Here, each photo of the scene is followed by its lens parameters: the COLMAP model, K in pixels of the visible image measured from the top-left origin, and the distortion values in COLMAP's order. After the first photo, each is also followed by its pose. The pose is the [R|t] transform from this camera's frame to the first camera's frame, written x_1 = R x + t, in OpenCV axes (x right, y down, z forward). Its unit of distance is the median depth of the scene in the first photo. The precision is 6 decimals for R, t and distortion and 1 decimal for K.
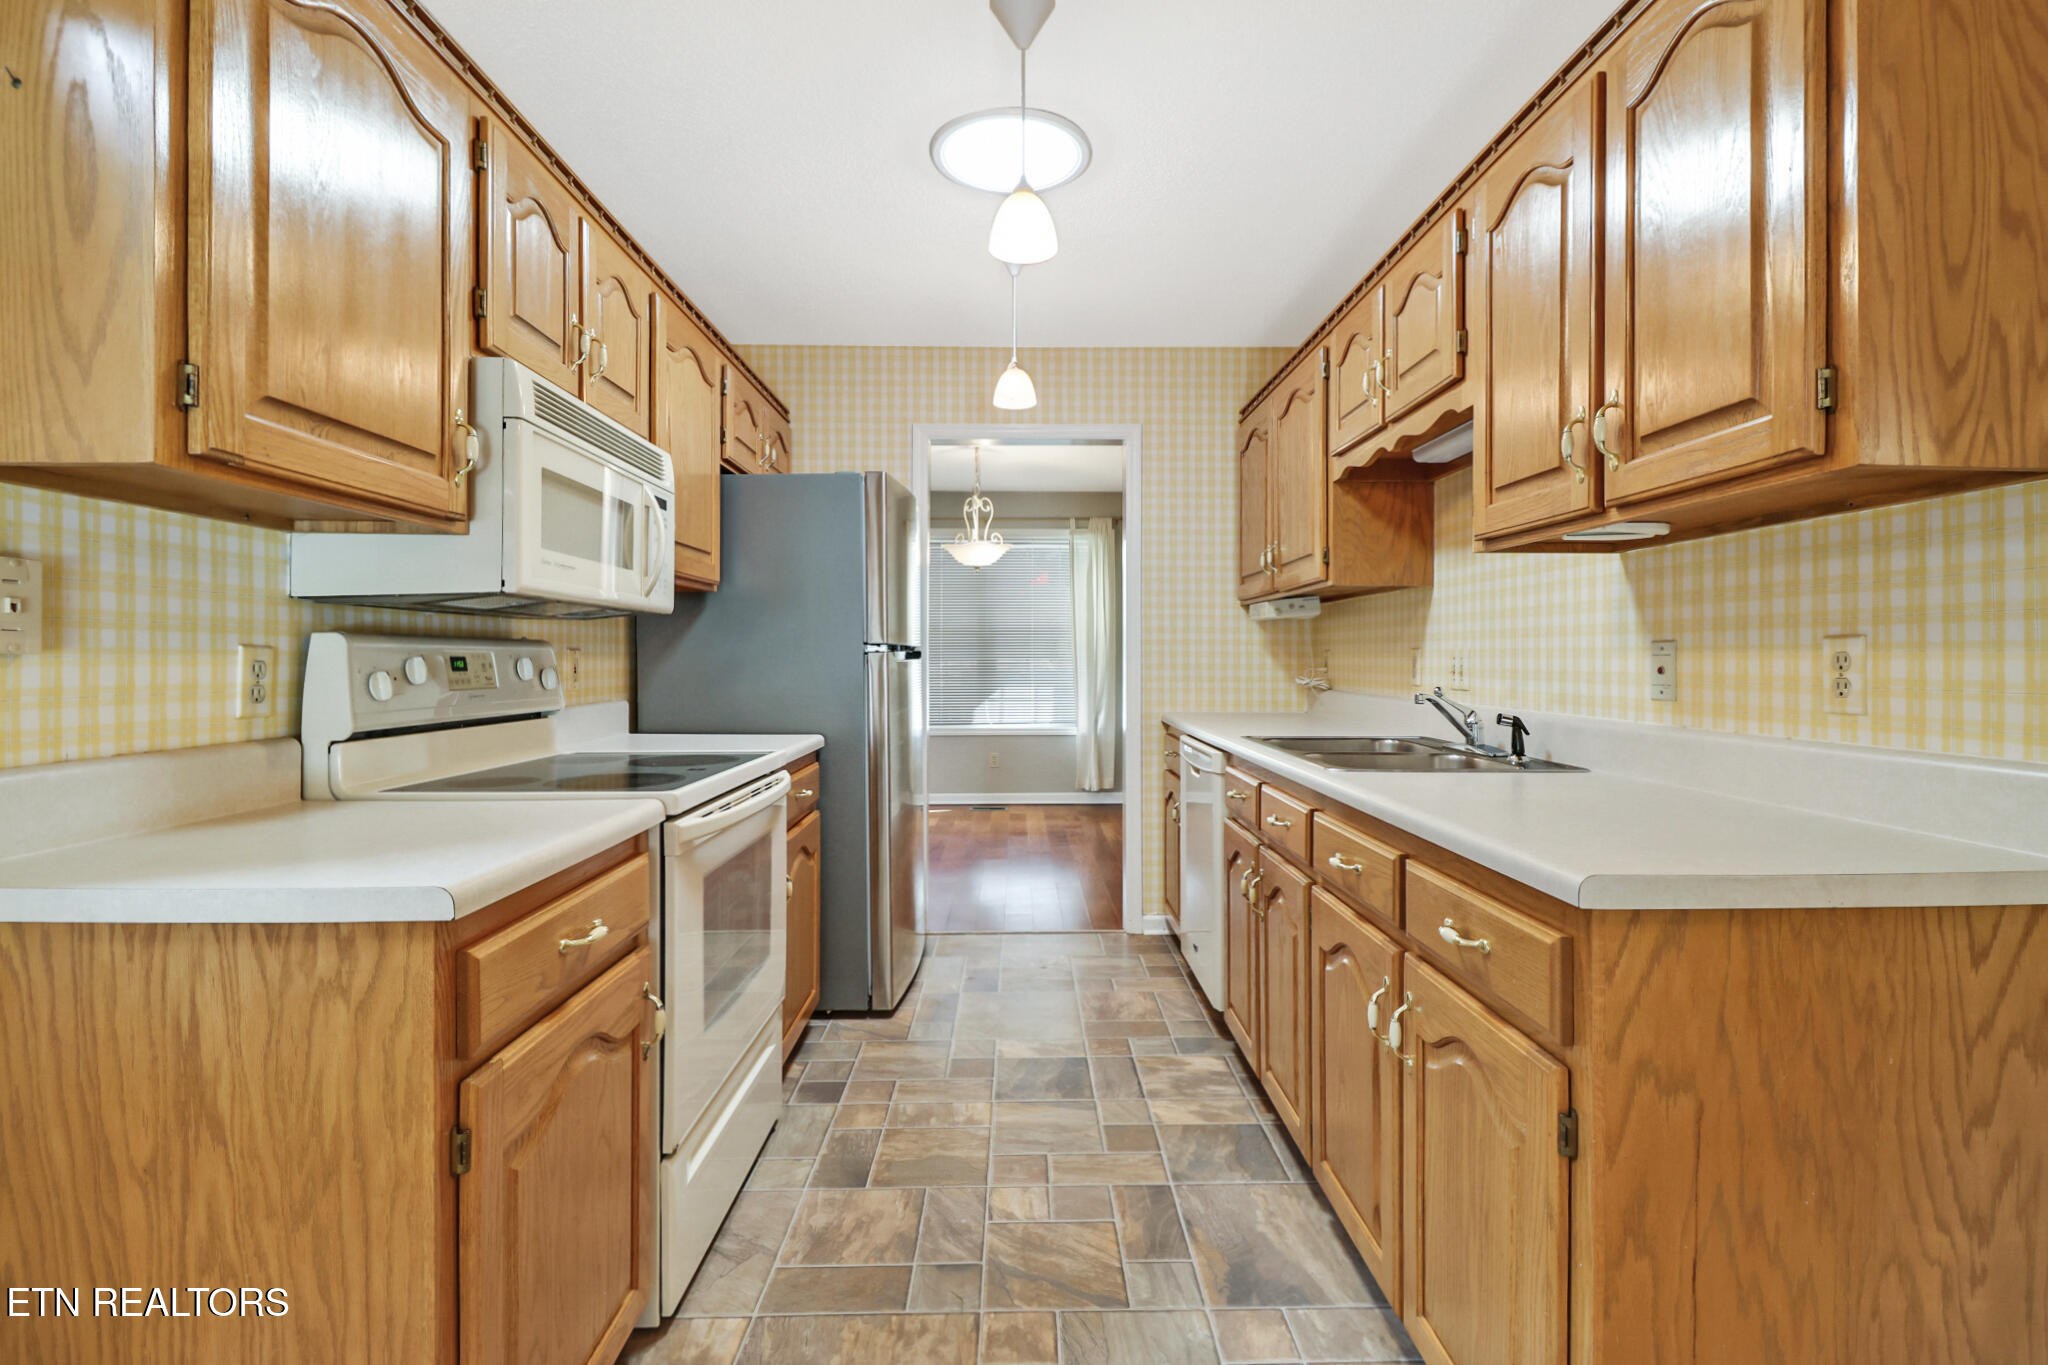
lens RADIAL K [[946.1, 0, 1023.6], [0, 946.1, 648.6], [0, 0, 1]] dist [0.002148, -0.007852]
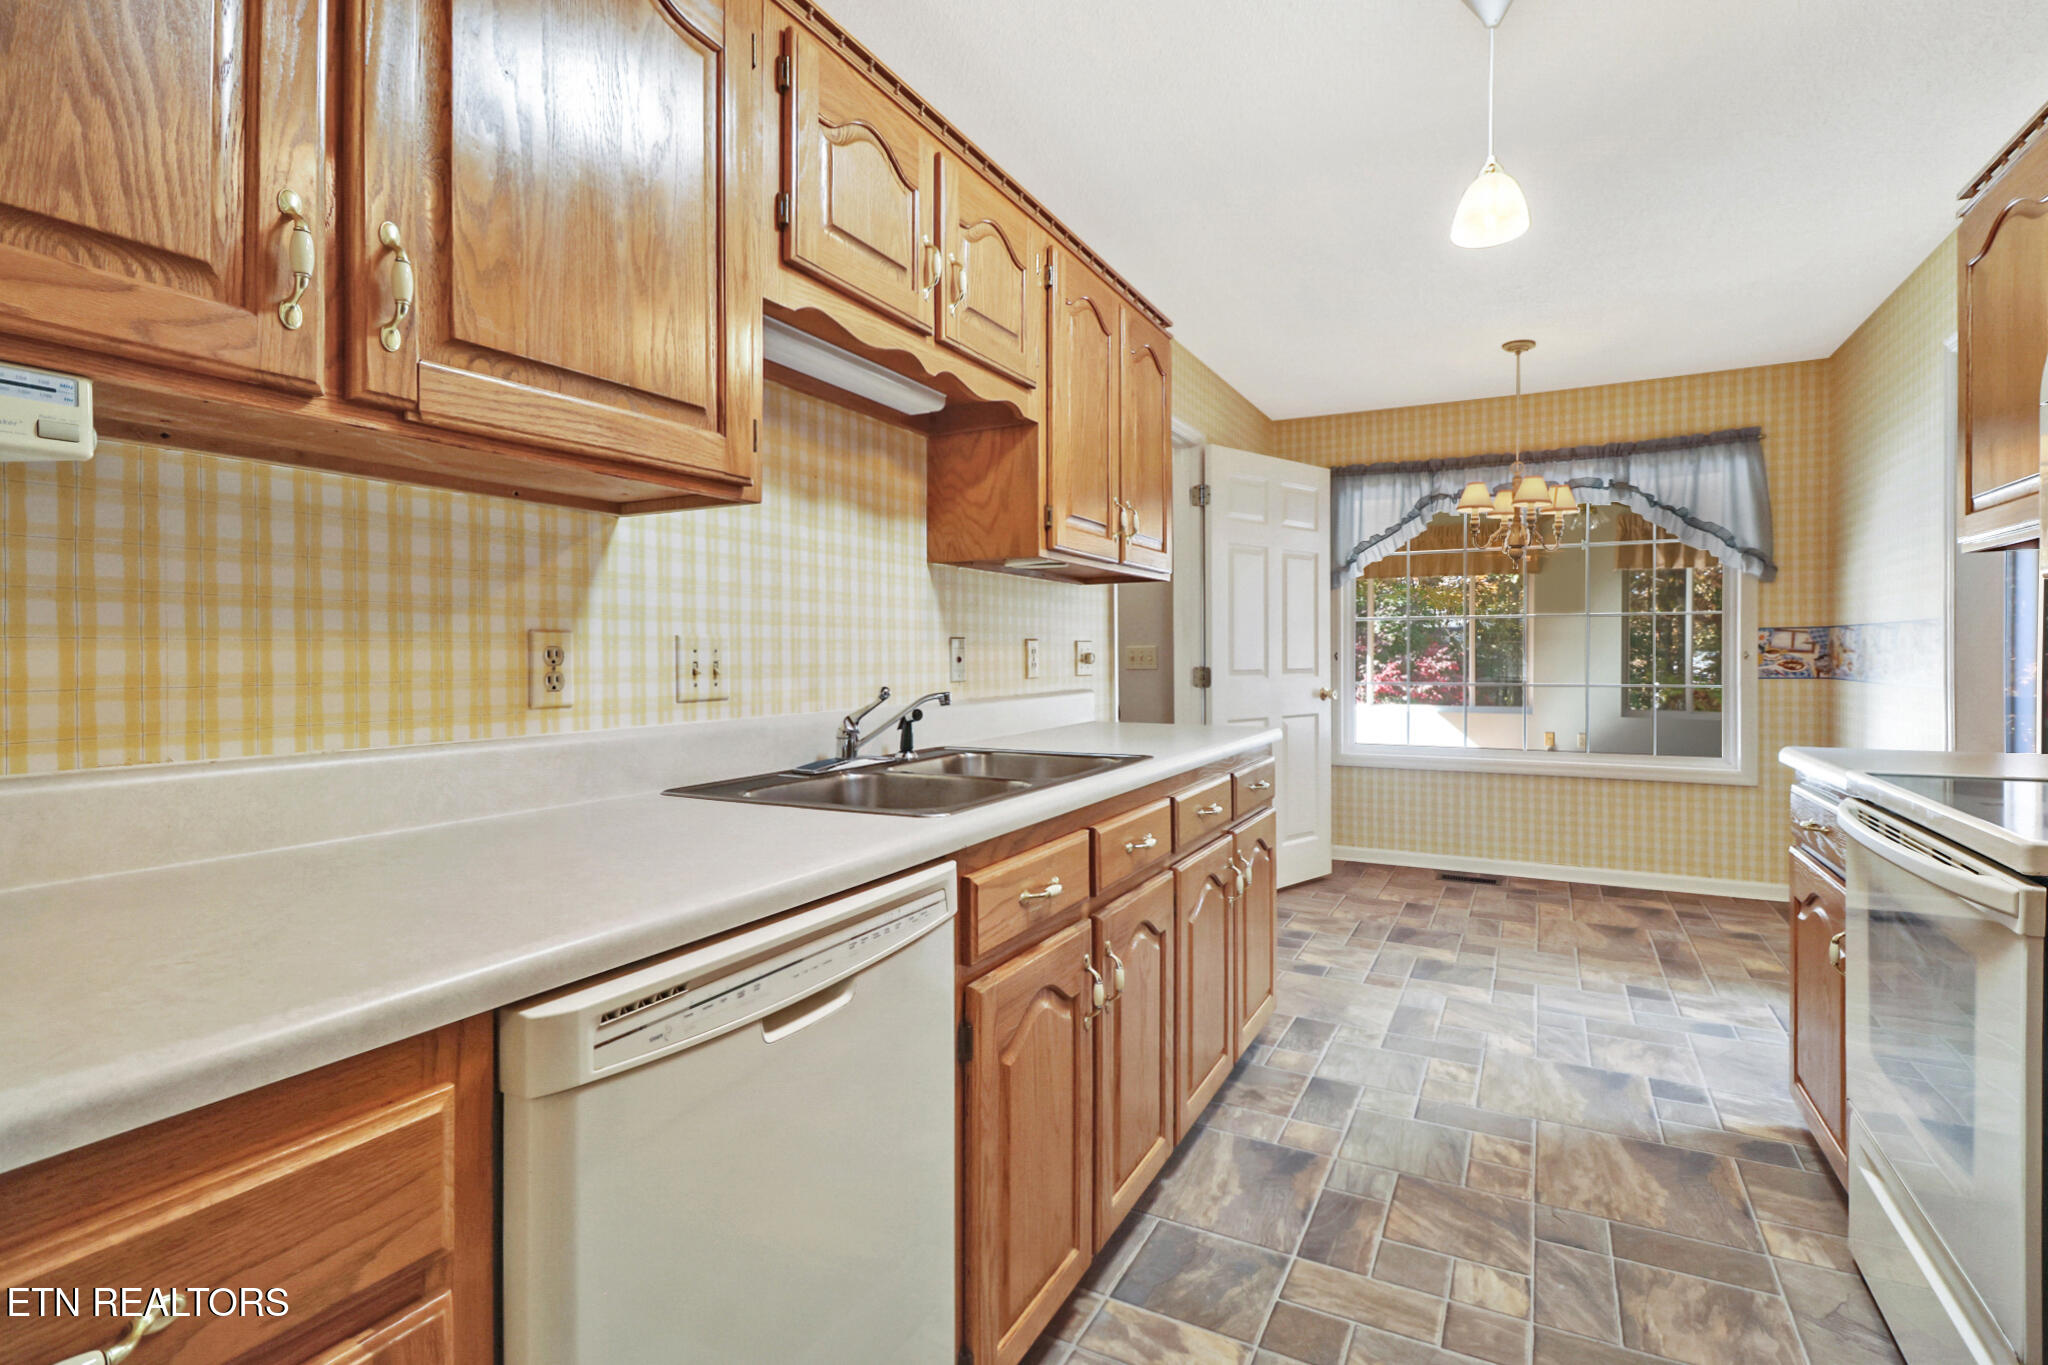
lens RADIAL K [[946.1, 0, 1023.6], [0, 946.1, 648.6], [0, 0, 1]] dist [0.002148, -0.007852]
pose [[-0.874823, 0.001133, 0.484442, -0.050580], [-0.005371, 0.999913, -0.012038, 0.021684], [-0.484414, -0.013133, -0.874740, 2.003640]]
